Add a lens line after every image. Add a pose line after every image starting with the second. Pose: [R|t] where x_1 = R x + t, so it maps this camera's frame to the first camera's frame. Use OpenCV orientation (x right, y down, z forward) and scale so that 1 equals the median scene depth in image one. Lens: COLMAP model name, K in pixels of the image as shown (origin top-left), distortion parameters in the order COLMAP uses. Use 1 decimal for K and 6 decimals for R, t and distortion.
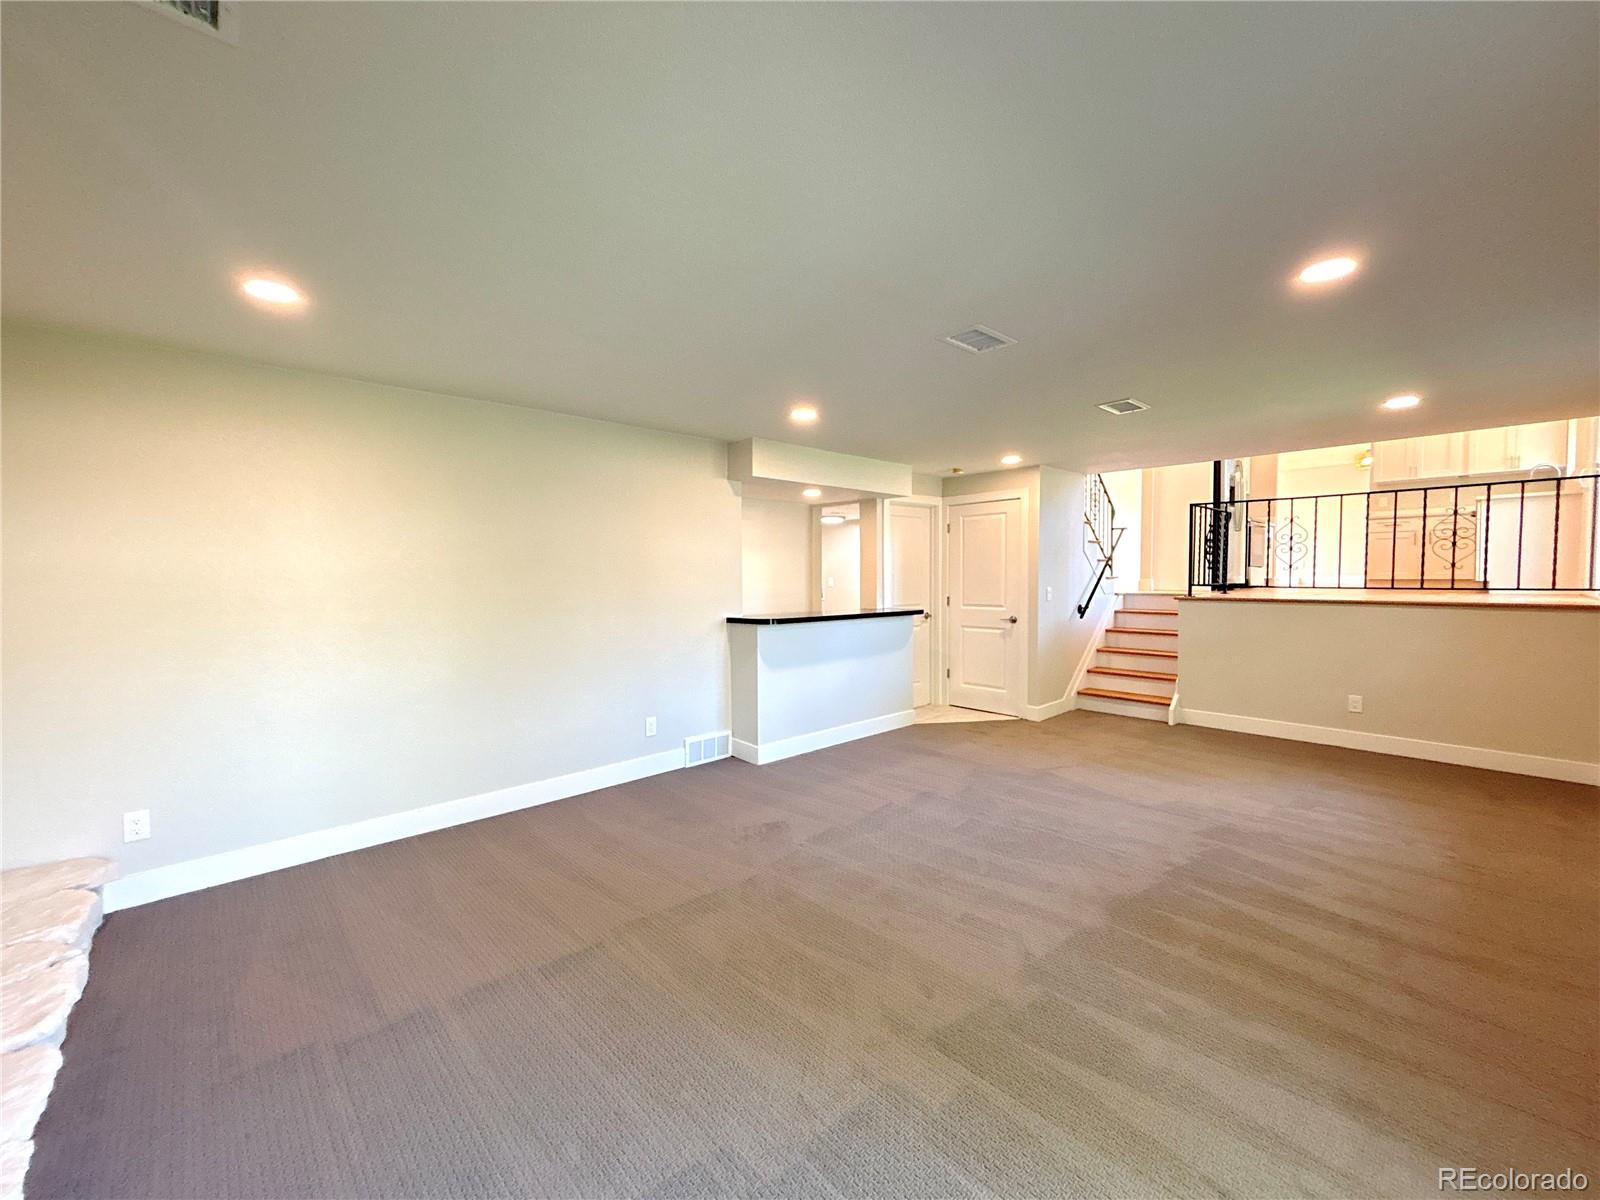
lens RADIAL K [[645.3, 0, 796.4], [0, 645.3, 600.0], [0, 0, 1]] dist [-0.001451, 0.000158]
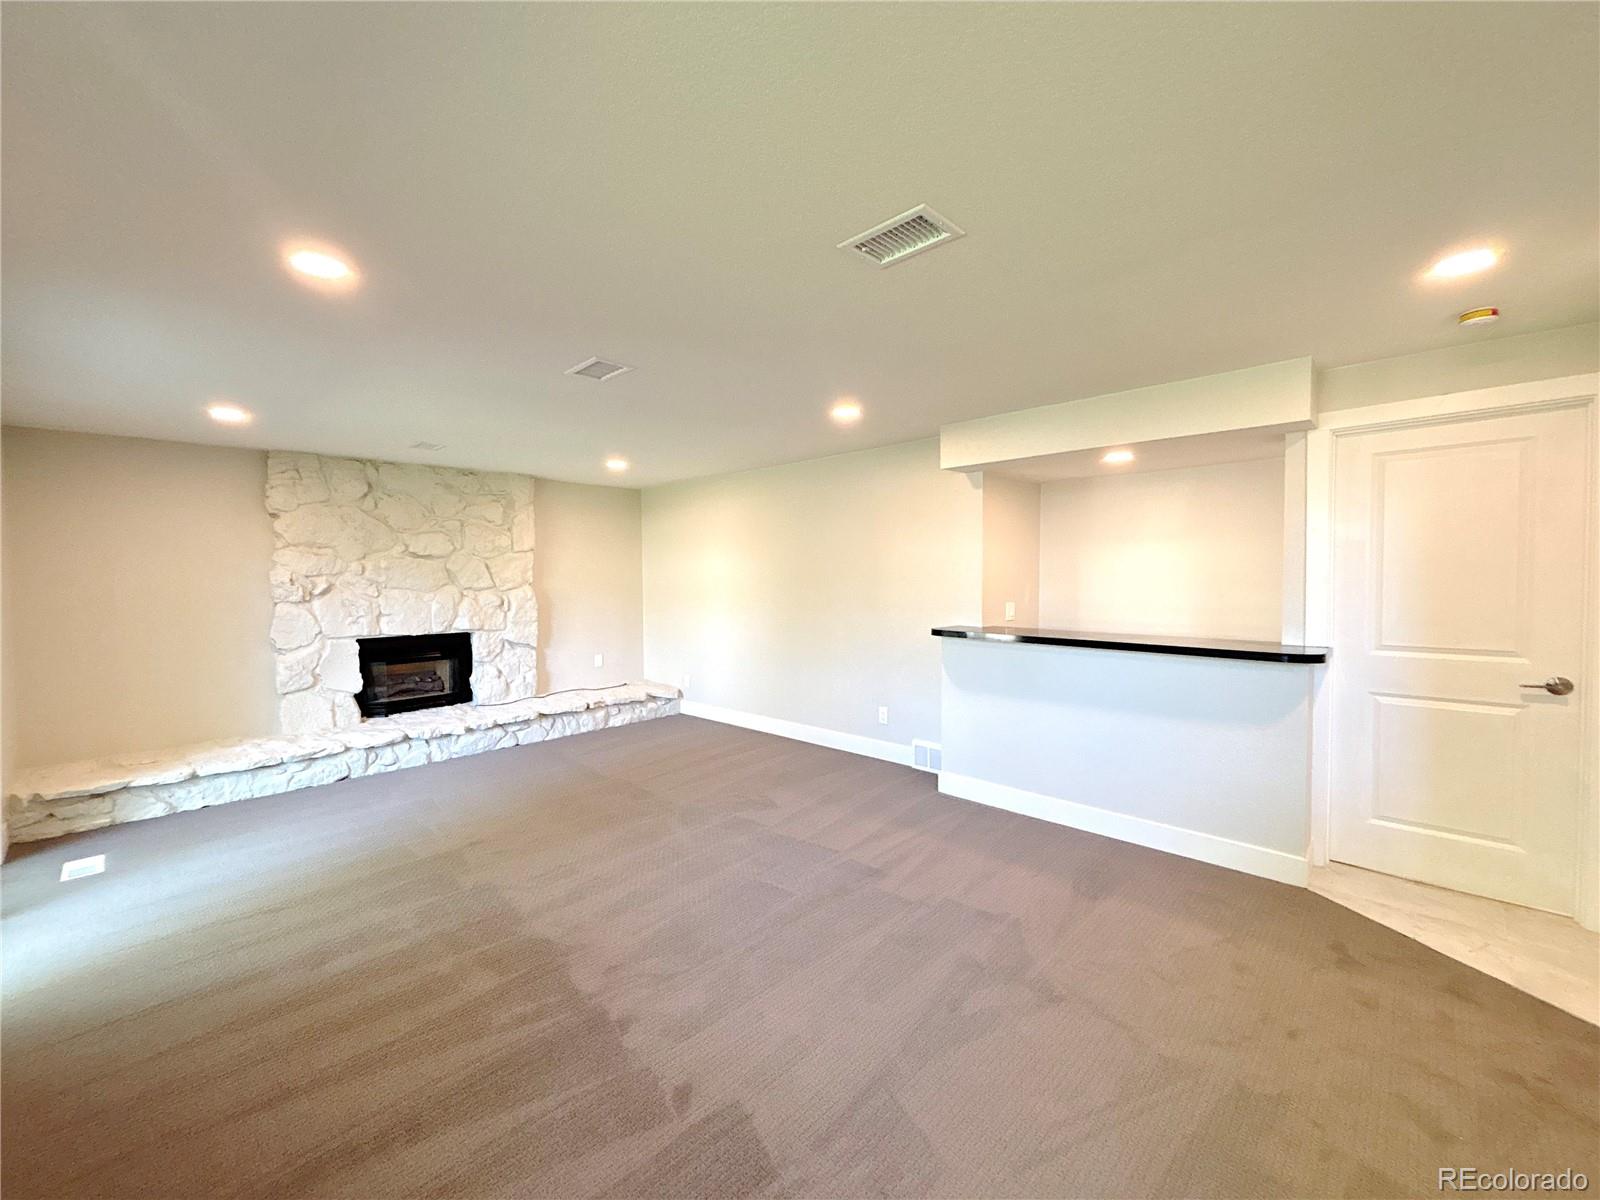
lens RADIAL K [[645.3, 0, 796.4], [0, 645.3, 600.0], [0, 0, 1]] dist [-0.001451, 0.000158]
pose [[0.058441, 0.044441, -0.997301, 0.869717], [-0.035324, 0.998475, 0.042423, -0.042718], [0.997666, 0.032749, 0.059922, 0.792057]]
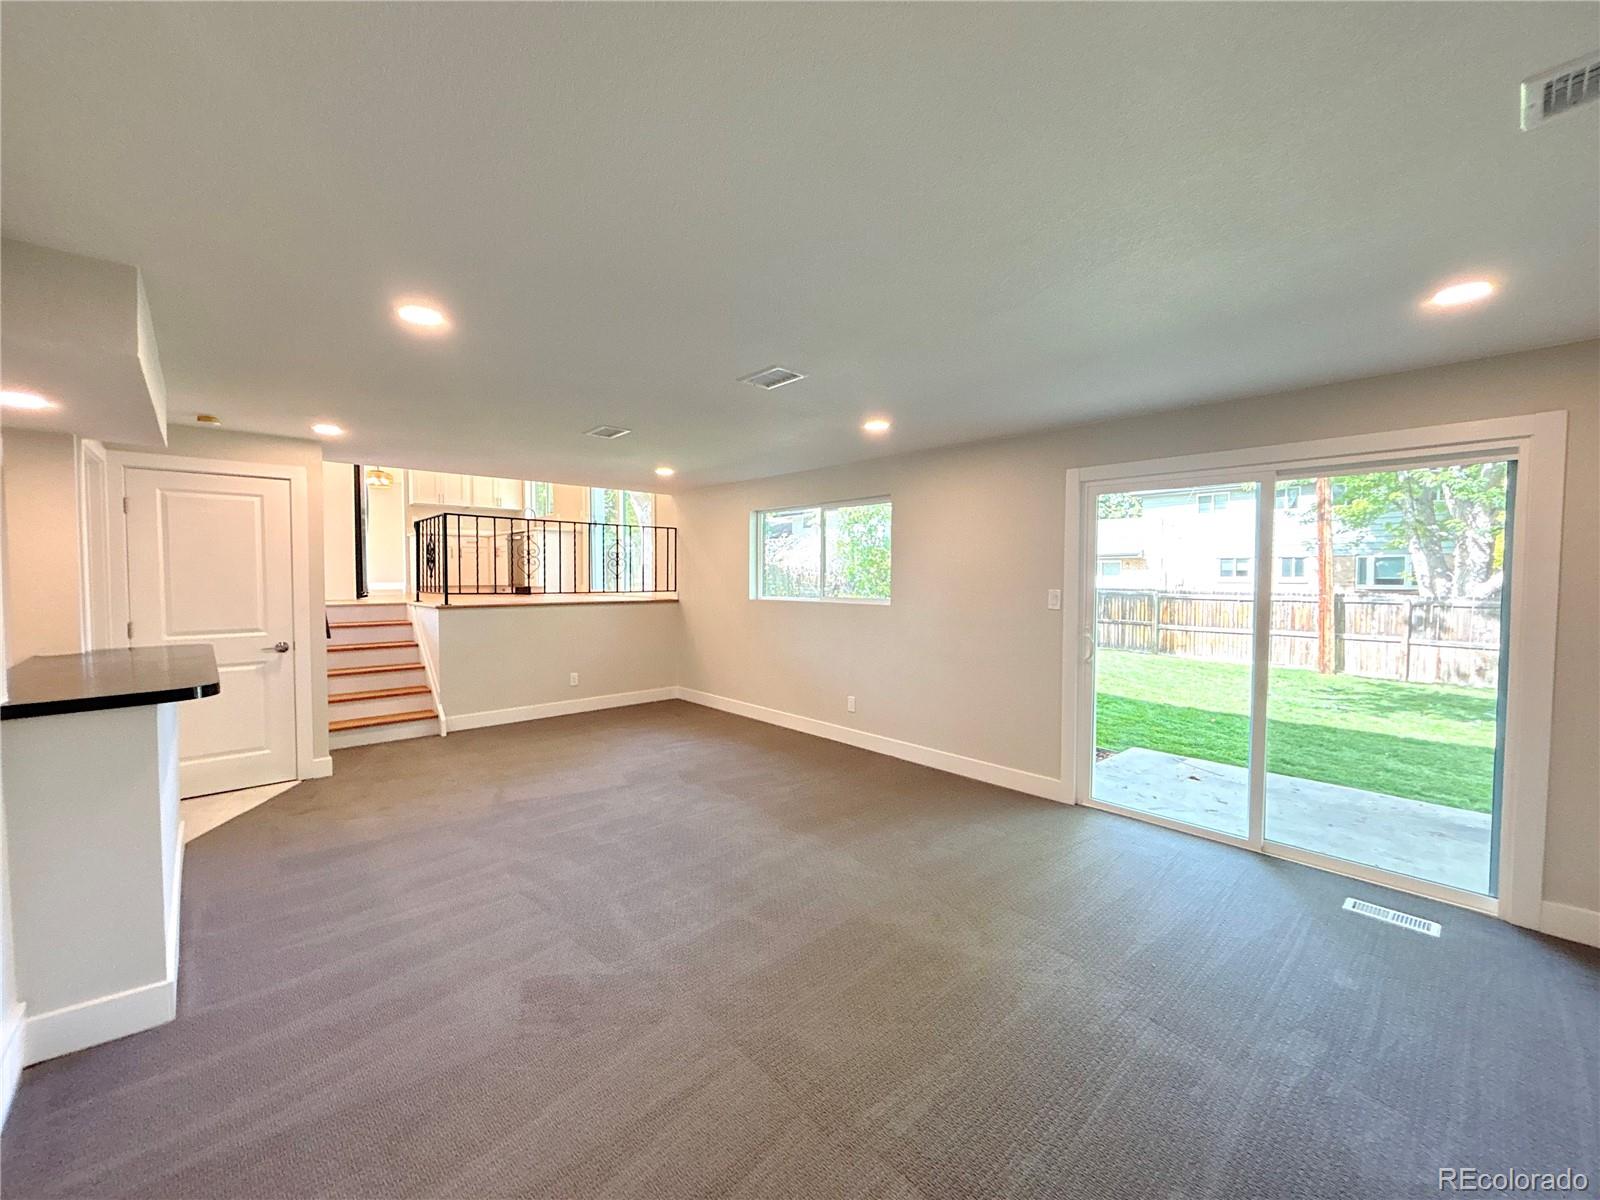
lens RADIAL K [[645.3, 0, 796.4], [0, 645.3, 600.0], [0, 0, 1]] dist [-0.001451, 0.000158]
pose [[0.003177, -0.031641, 0.999494, -0.527171], [0.039870, 0.998709, 0.031489, -0.030673], [-0.999200, 0.039749, 0.004434, 0.599165]]
